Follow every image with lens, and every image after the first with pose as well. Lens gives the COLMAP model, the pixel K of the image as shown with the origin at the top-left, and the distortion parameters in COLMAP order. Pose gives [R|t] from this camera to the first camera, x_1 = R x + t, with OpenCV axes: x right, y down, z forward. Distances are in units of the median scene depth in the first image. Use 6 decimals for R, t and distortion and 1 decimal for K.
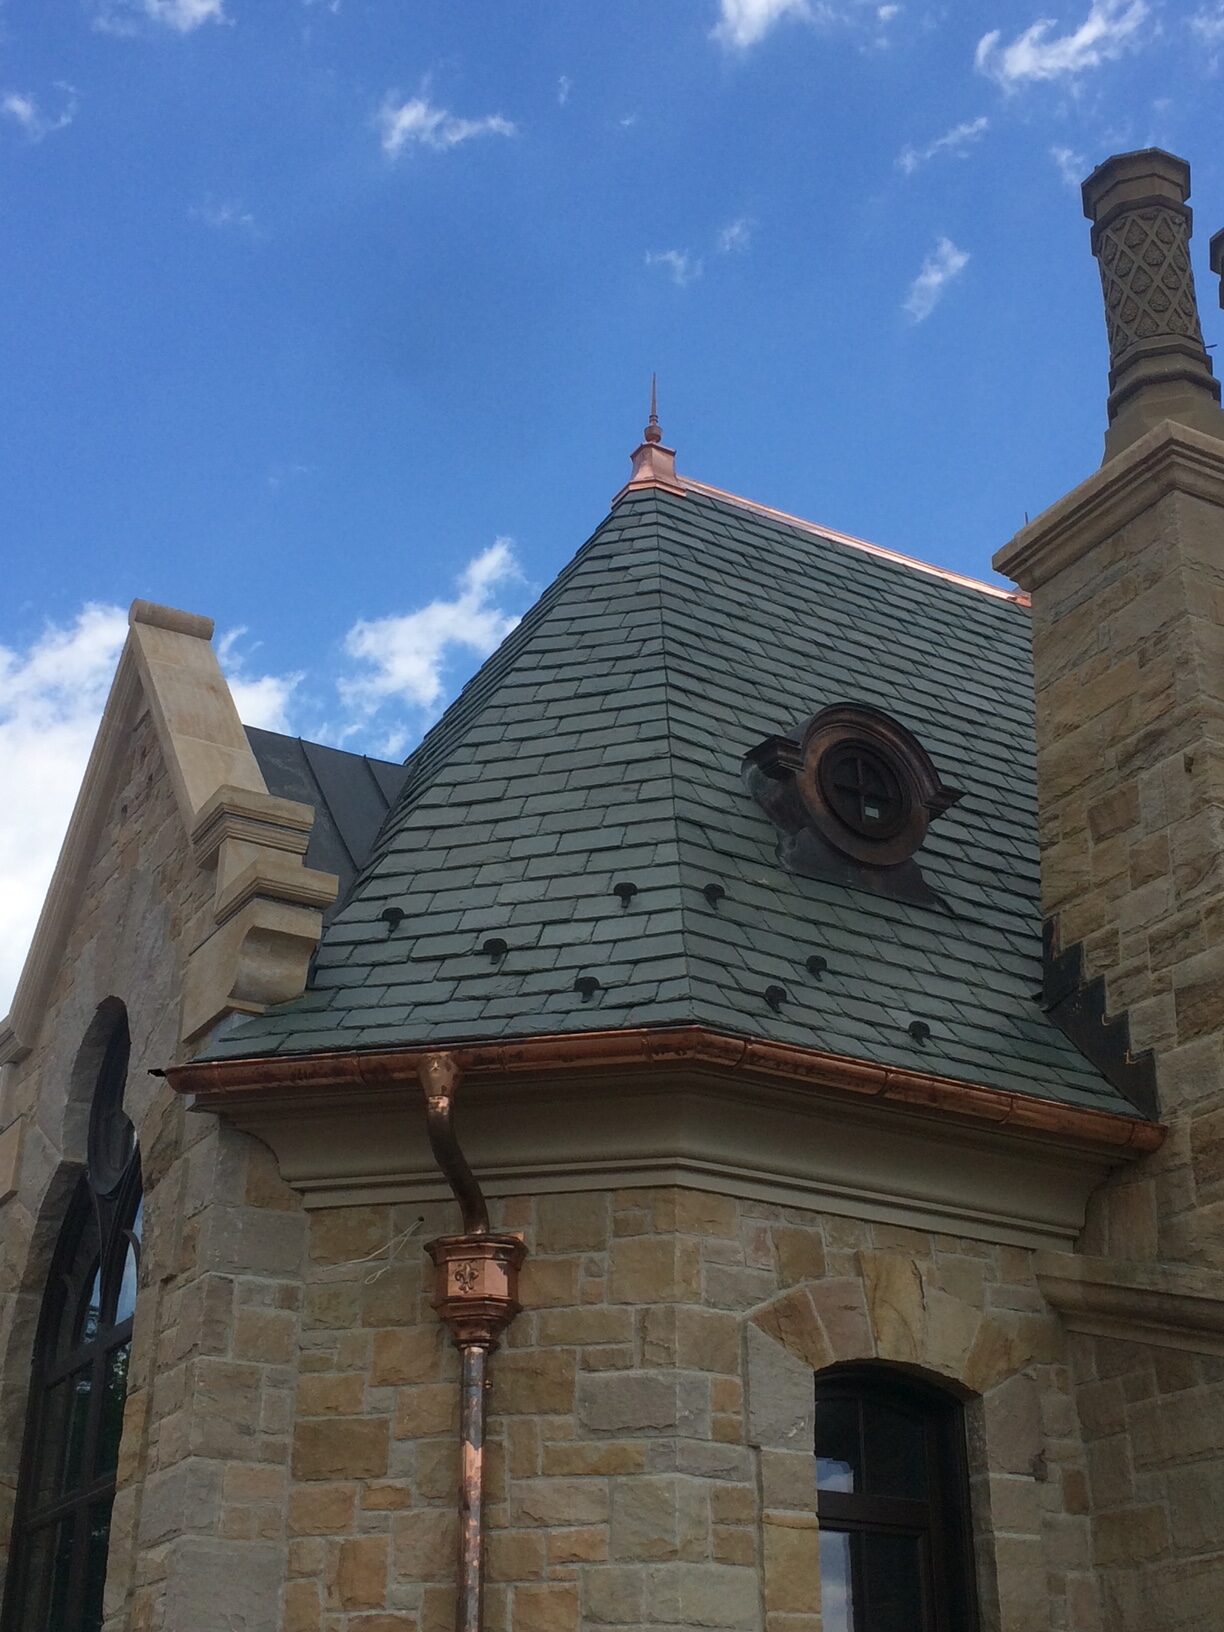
lens RADIAL K [[2128.8, 0, 612.5], [0, 2128.8, 816.6], [0, 0, 1]] dist [0.092310, 0.000000]
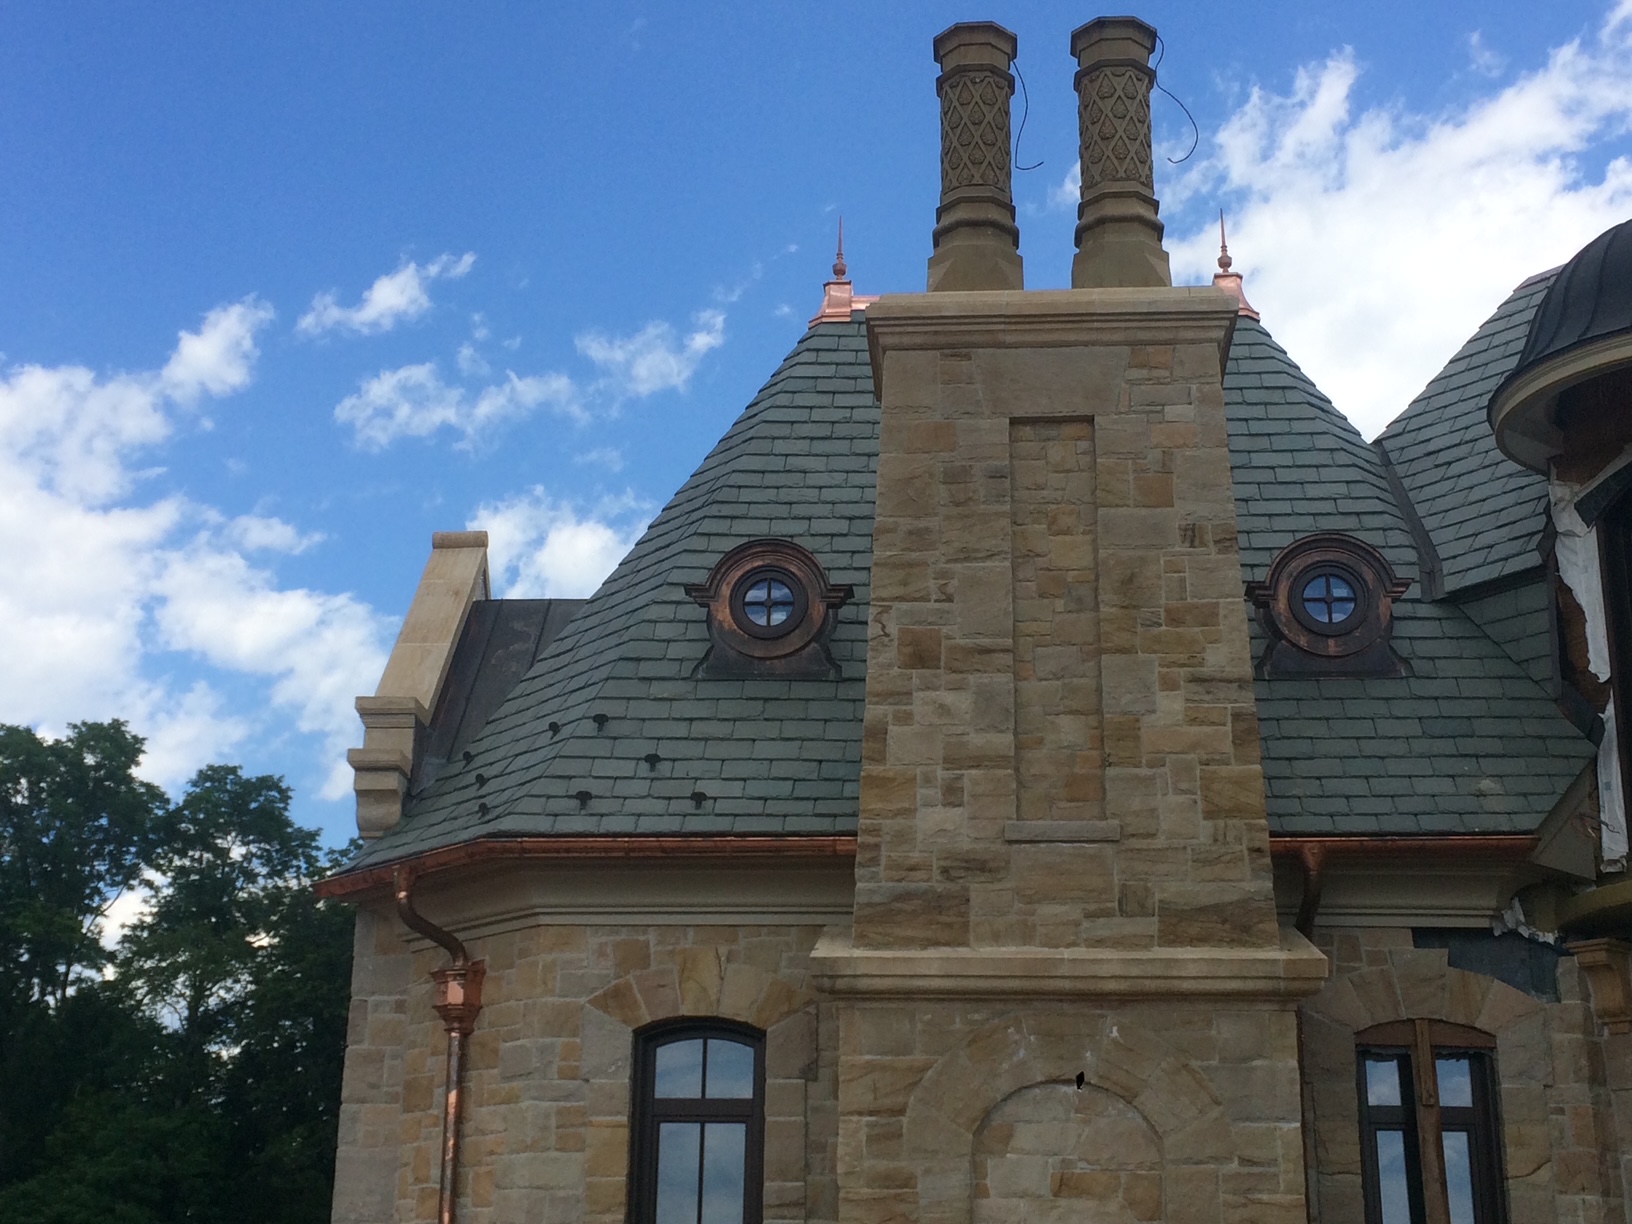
lens RADIAL K [[2186.9, 0, 815.5], [0, 2186.9, 612.0], [0, 0, 1]] dist [0.121778, 0.000000]
pose [[0.828907, -0.168351, -0.533453, 1.124583], [0.236469, 0.969696, 0.061415, -0.108135], [0.506948, -0.177052, 0.843597, -0.248002]]
